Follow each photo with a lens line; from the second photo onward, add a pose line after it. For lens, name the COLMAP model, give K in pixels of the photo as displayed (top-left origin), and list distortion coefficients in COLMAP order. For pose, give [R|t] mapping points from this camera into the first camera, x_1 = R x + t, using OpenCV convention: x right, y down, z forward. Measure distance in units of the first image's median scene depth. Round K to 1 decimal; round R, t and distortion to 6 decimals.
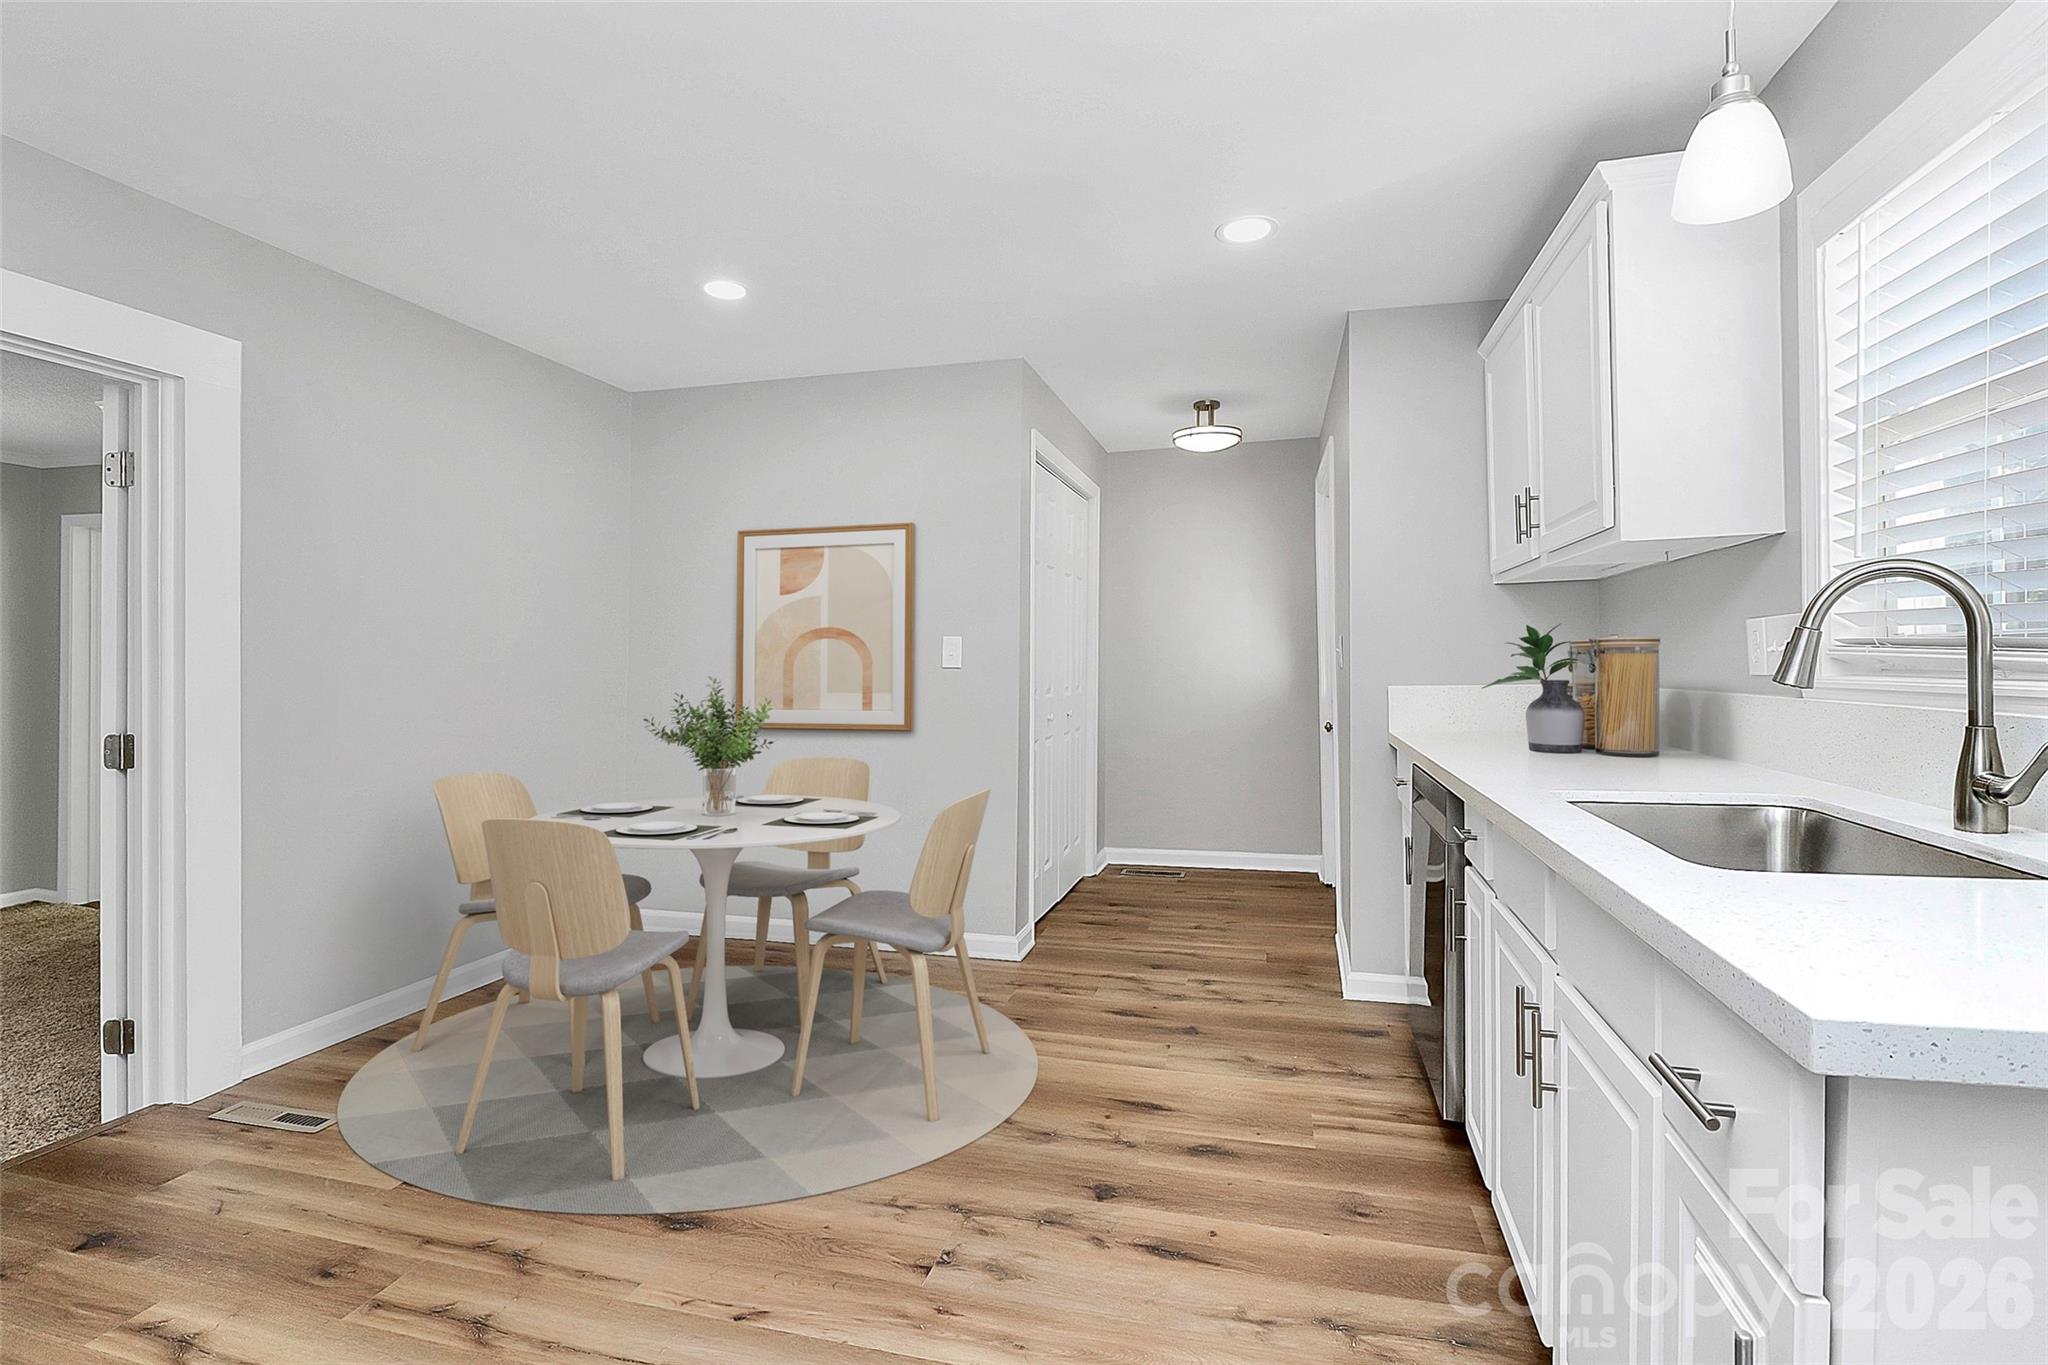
lens RADIAL K [[983.0, 0, 1023.4], [0, 983.0, 672.2], [0, 0, 1]] dist [-0.002915, -0.000360]
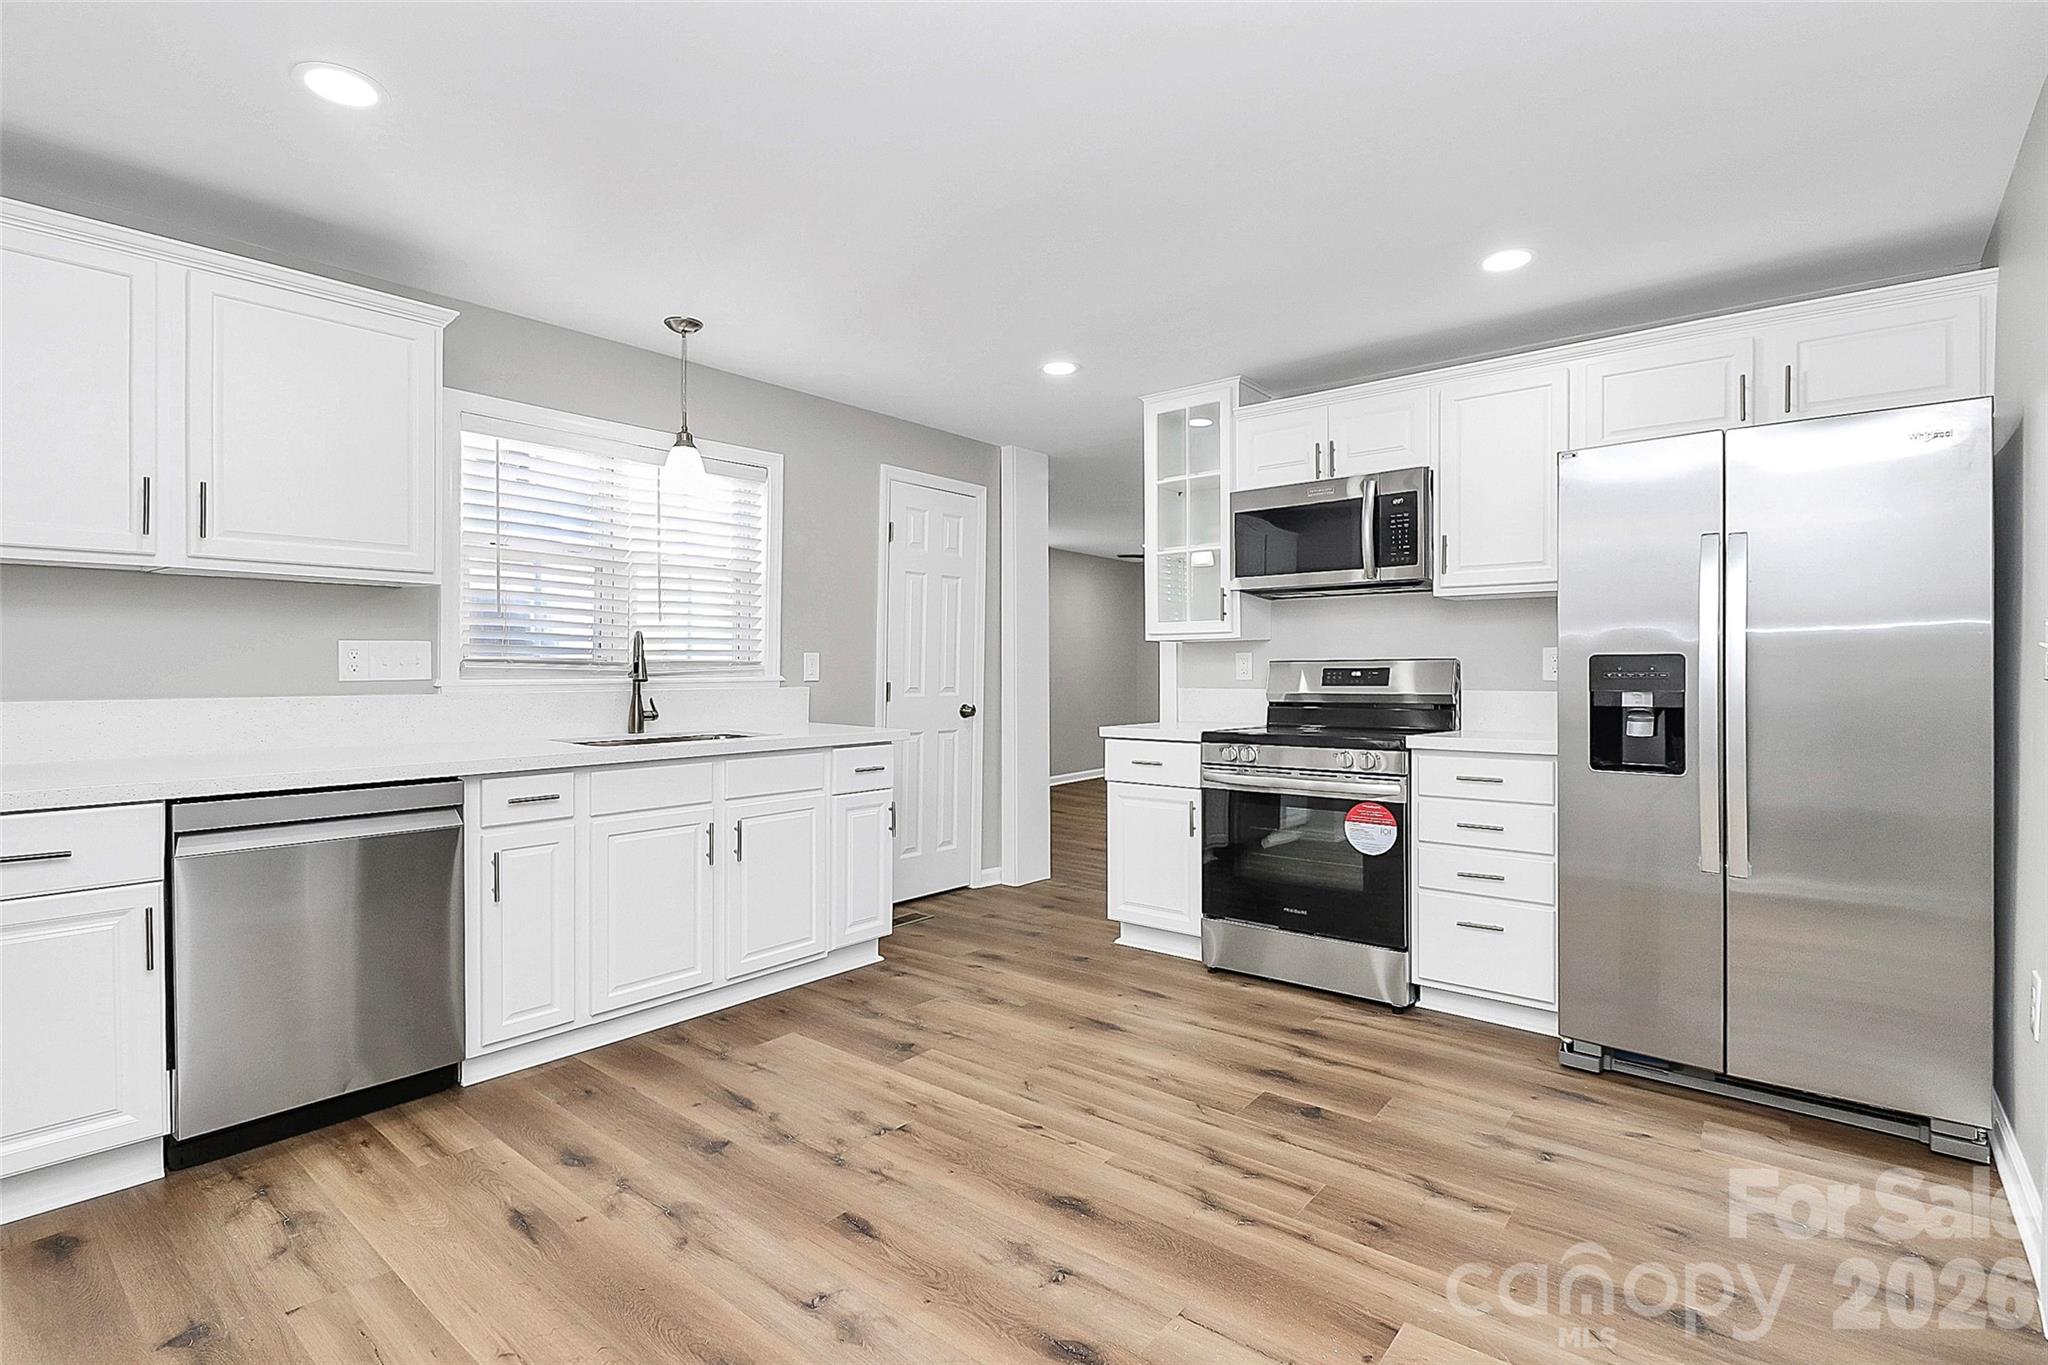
lens RADIAL K [[983.0, 0, 1019.7], [0, 983.0, 672.8], [0, 0, 1]] dist [-0.002915, -0.000360]
pose [[-0.908634, 0.003967, 0.417576, -0.790188], [0.007259, 0.999954, 0.006296, -0.013512], [-0.417531, 0.008752, -0.908620, 2.107343]]
